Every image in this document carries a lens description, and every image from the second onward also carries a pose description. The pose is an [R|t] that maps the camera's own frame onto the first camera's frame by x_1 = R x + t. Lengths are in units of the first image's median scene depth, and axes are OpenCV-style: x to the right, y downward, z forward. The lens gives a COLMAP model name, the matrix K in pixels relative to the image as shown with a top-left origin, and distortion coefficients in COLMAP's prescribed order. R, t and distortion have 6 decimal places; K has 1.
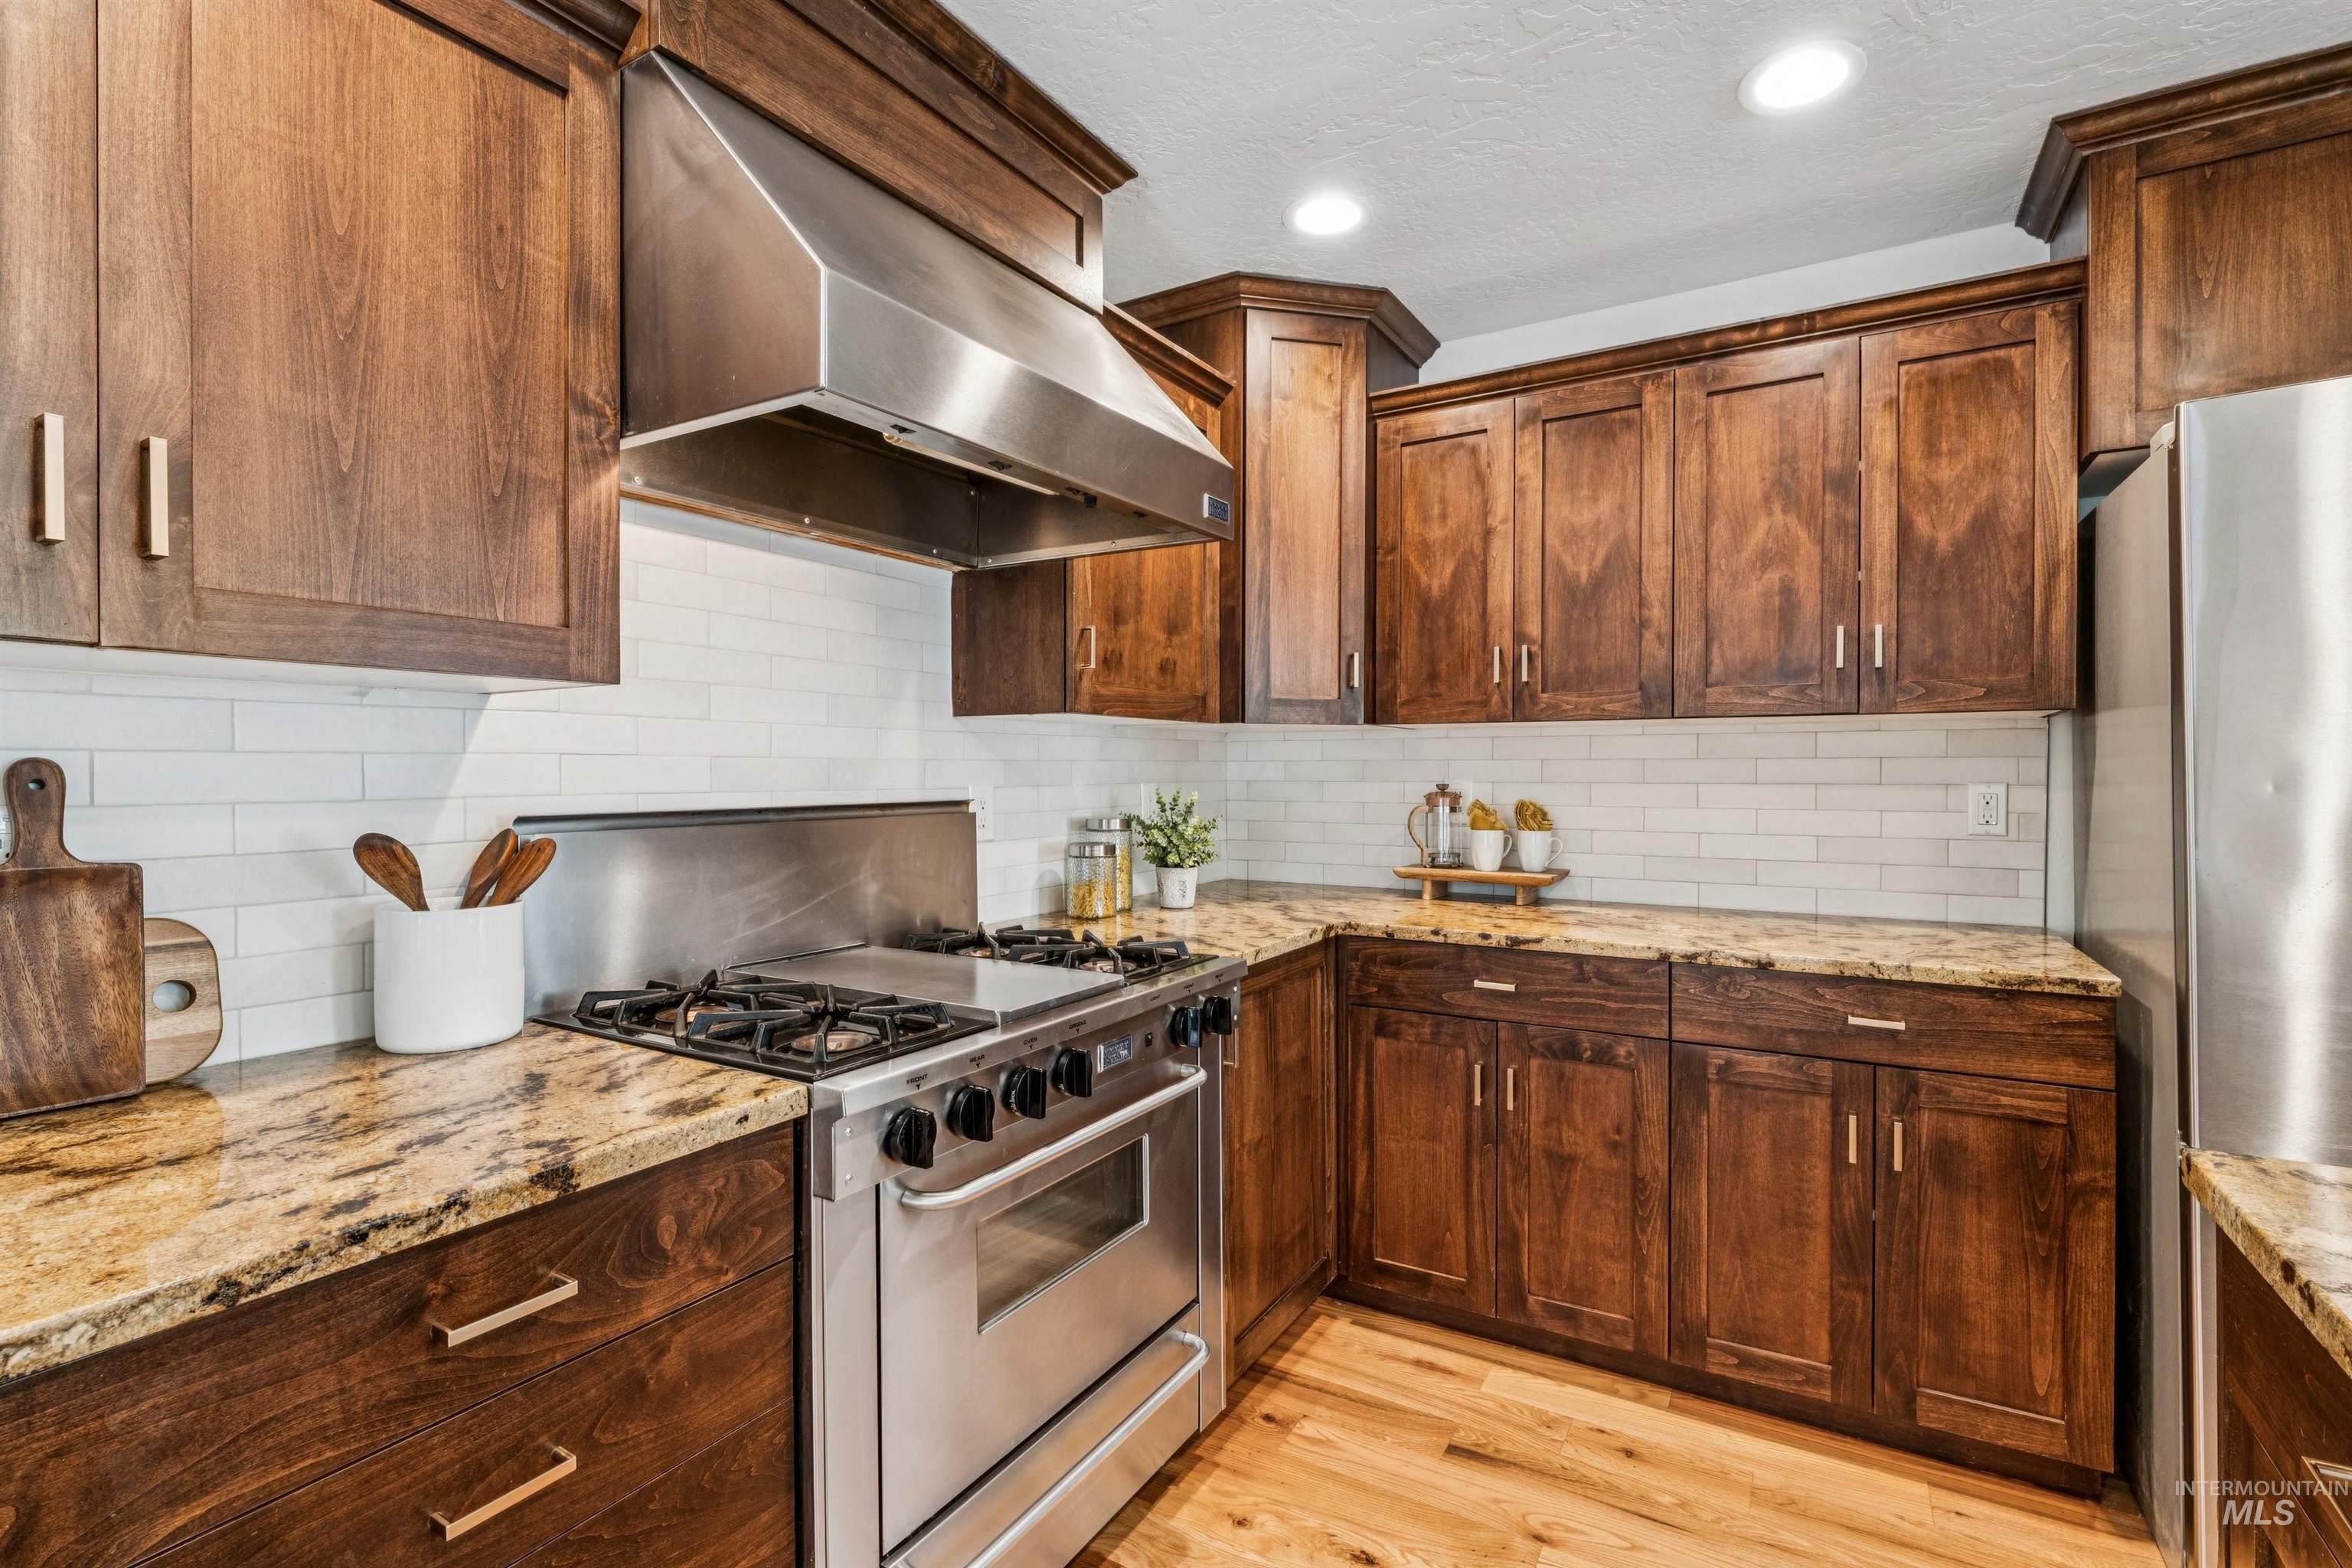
lens RADIAL K [[1069.2, 0, 1176.9], [0, 1069.2, 776.8], [0, 0, 1]] dist [-0.002665, -0.000972]
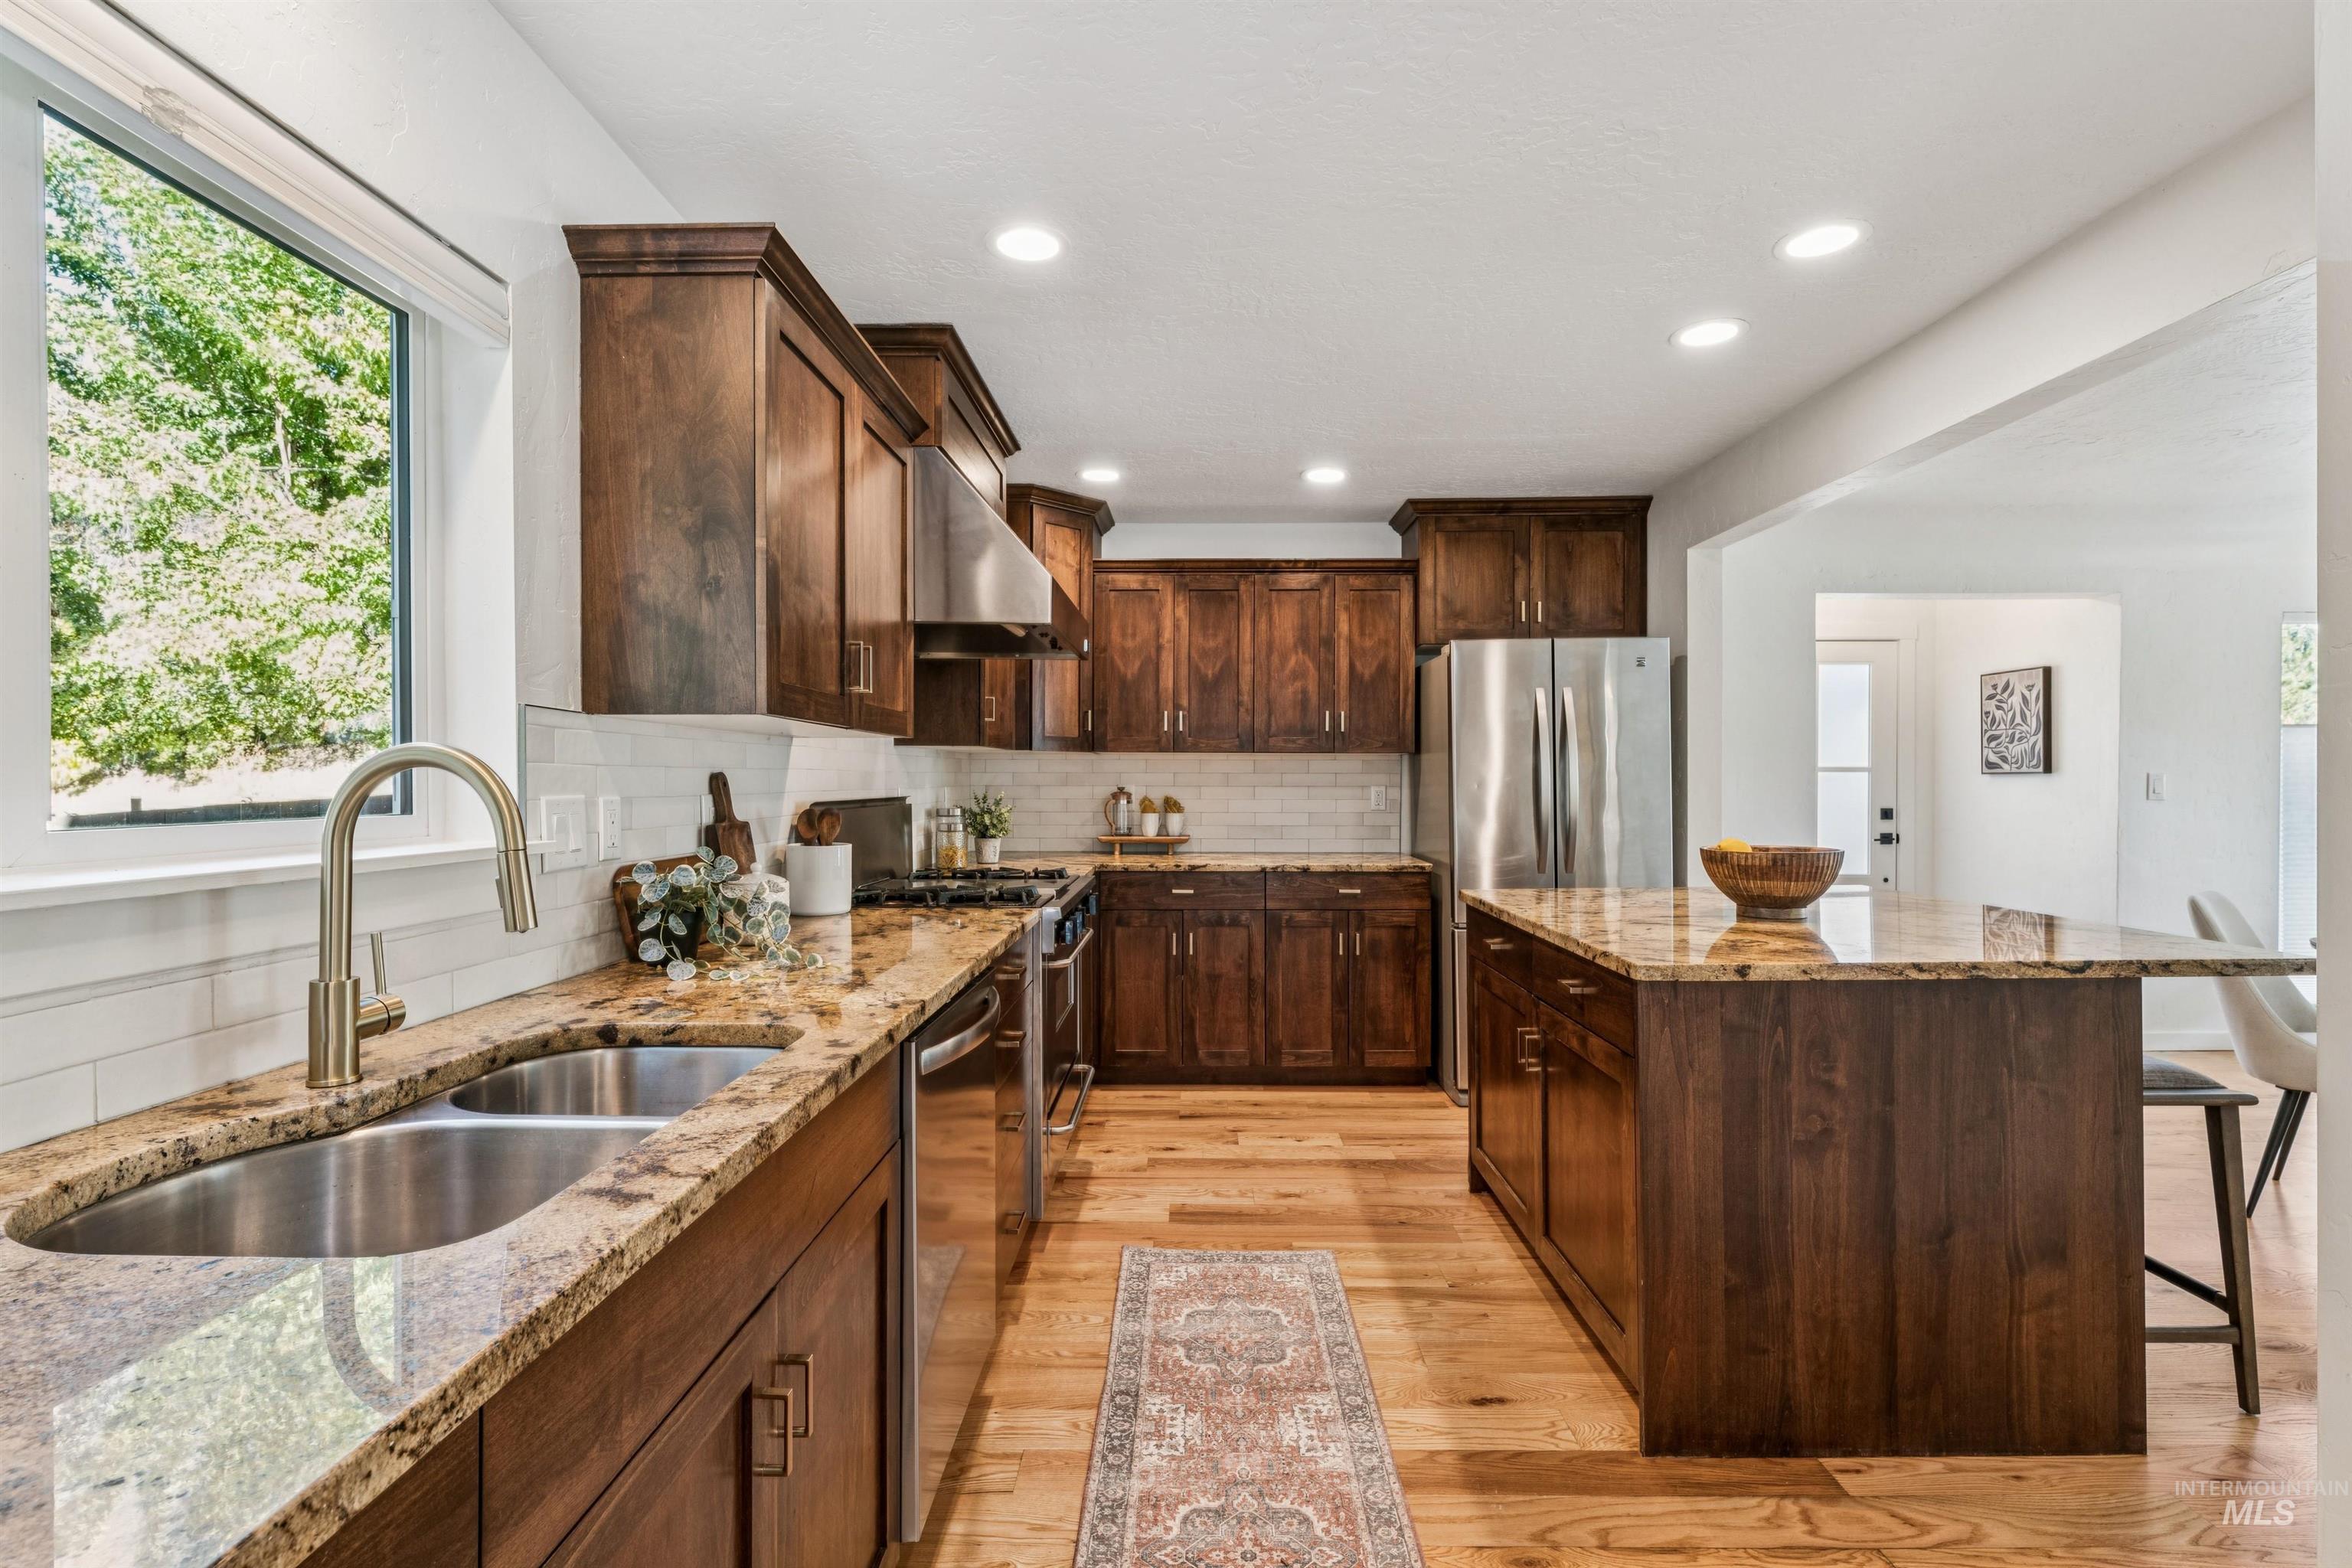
lens RADIAL K [[1069.2, 0, 1176.9], [0, 1069.2, 776.8], [0, 0, 1]] dist [-0.002665, -0.000972]
pose [[0.864048, 0.003514, 0.503398, -0.695664], [0.000661, 0.999967, -0.008115, 0.005513], [-0.503410, 0.007344, 0.864017, -0.671575]]
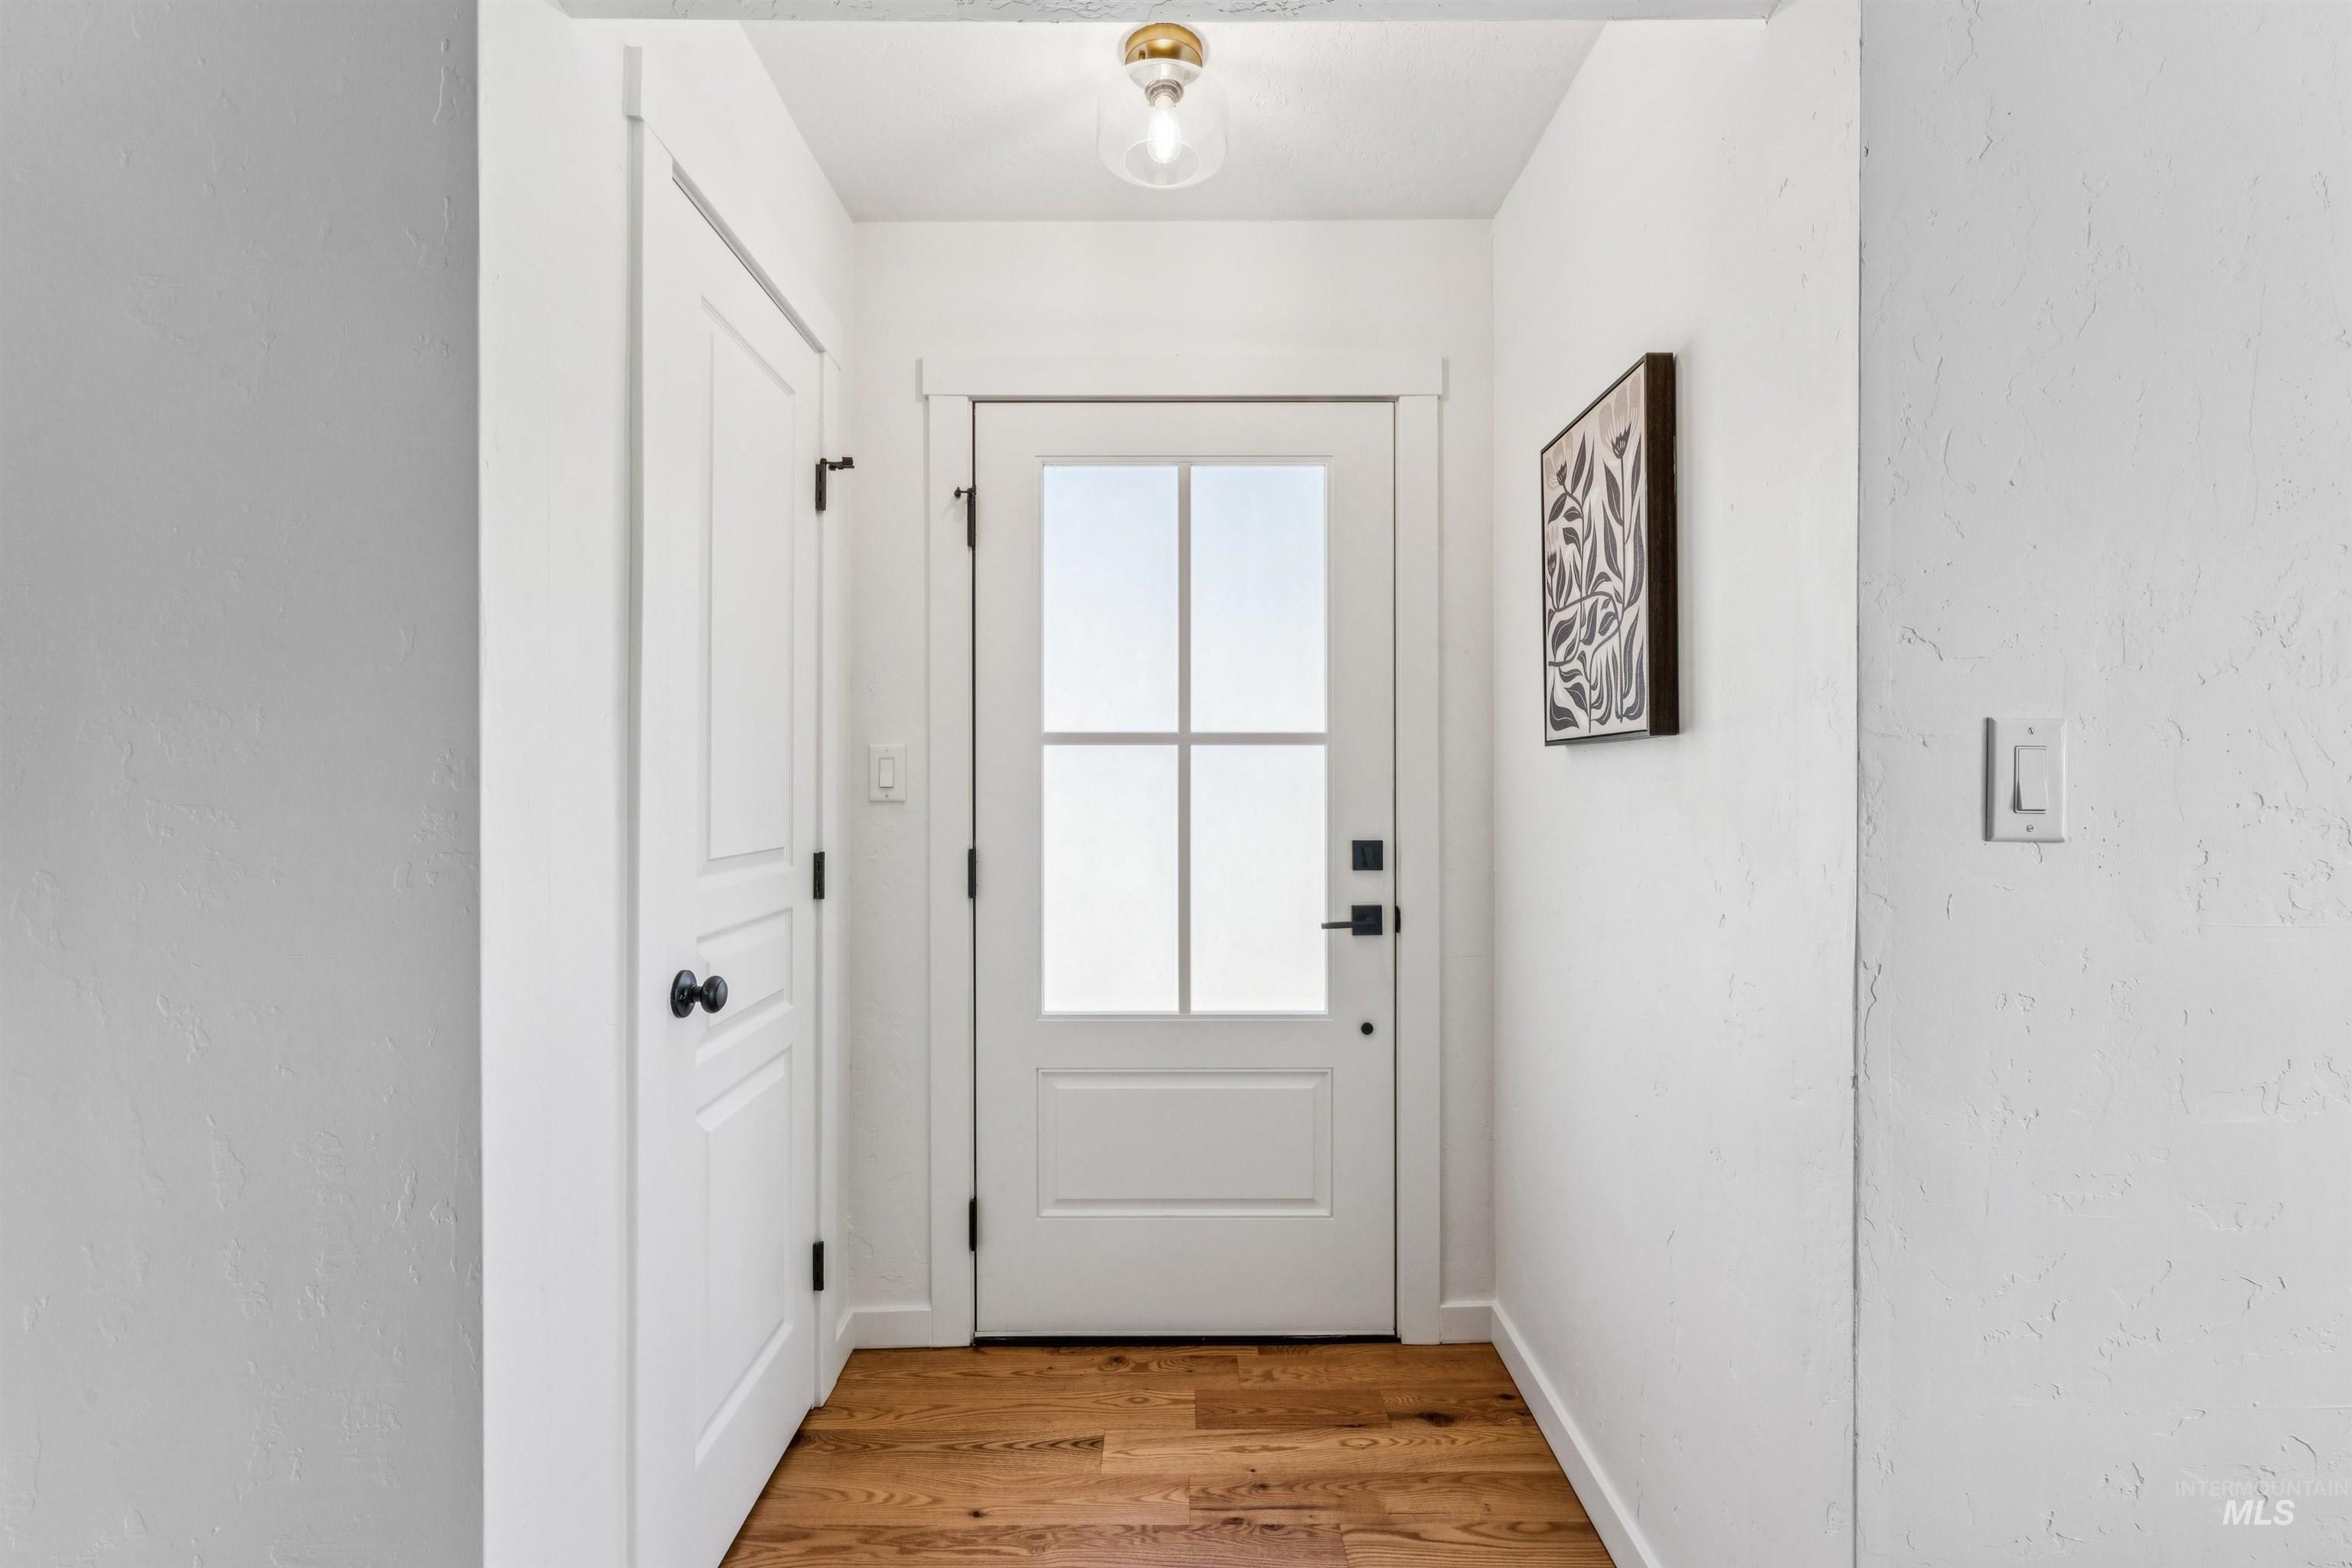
lens RADIAL K [[1041.6, 0, 1179.9], [0, 1041.6, 776.1], [0, 0, 1]] dist [-0.000340, -0.000782]
pose [[0.855354, 0.002042, 0.518039, 1.630913], [0.003463, 0.999947, -0.009658, 0.011606], [-0.518032, 0.010055, 0.855302, 0.019373]]
